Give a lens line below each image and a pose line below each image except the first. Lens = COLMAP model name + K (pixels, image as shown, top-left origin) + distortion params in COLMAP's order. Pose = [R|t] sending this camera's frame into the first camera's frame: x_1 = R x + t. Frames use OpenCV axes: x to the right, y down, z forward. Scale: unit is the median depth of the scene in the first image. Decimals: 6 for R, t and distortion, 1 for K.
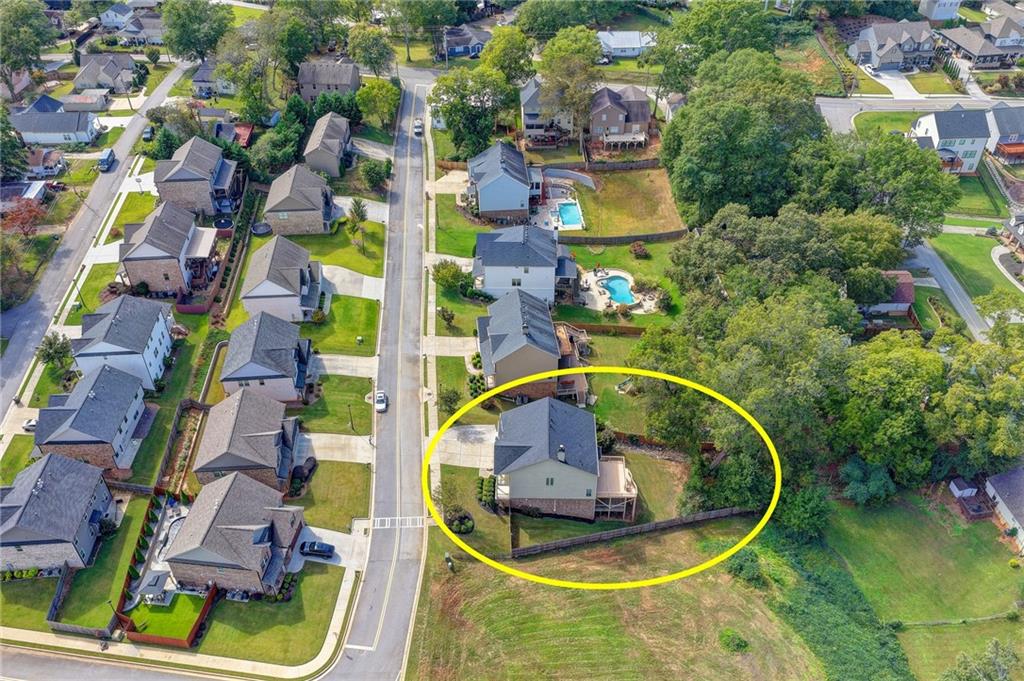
lens RADIAL K [[848.1, 0, 512.0], [0, 848.1, 338.3], [0, 0, 1]] dist [-0.013299, 0.030817]
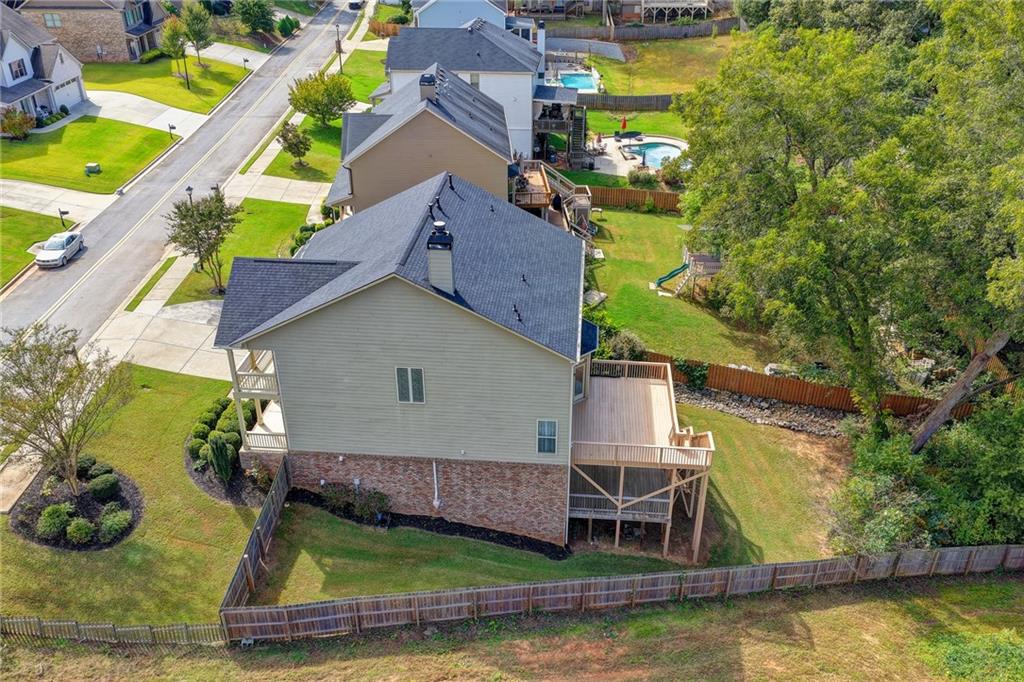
lens RADIAL K [[848.1, 0, 512.5], [0, 848.1, 342.2], [0, 0, 1]] dist [-0.013299, 0.030817]
pose [[0.997882, 0.037835, -0.052923, 0.091290], [-0.046388, 0.984166, -0.171070, 0.196357], [0.045613, 0.173163, 0.983836, 0.693610]]
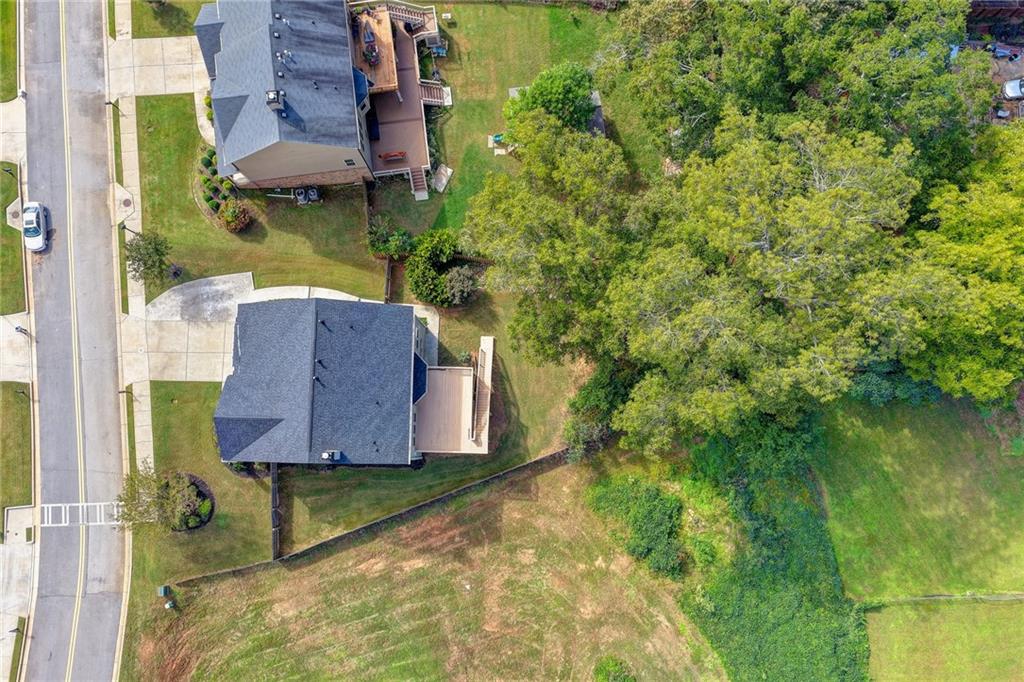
lens RADIAL K [[848.1, 0, 517.4], [0, 848.1, 343.9], [0, 0, 1]] dist [-0.013299, 0.030817]
pose [[0.999906, -0.011287, -0.007809, 0.171504], [0.013535, 0.716527, 0.697428, -0.270324], [-0.002277, -0.697468, 0.716612, 0.627857]]
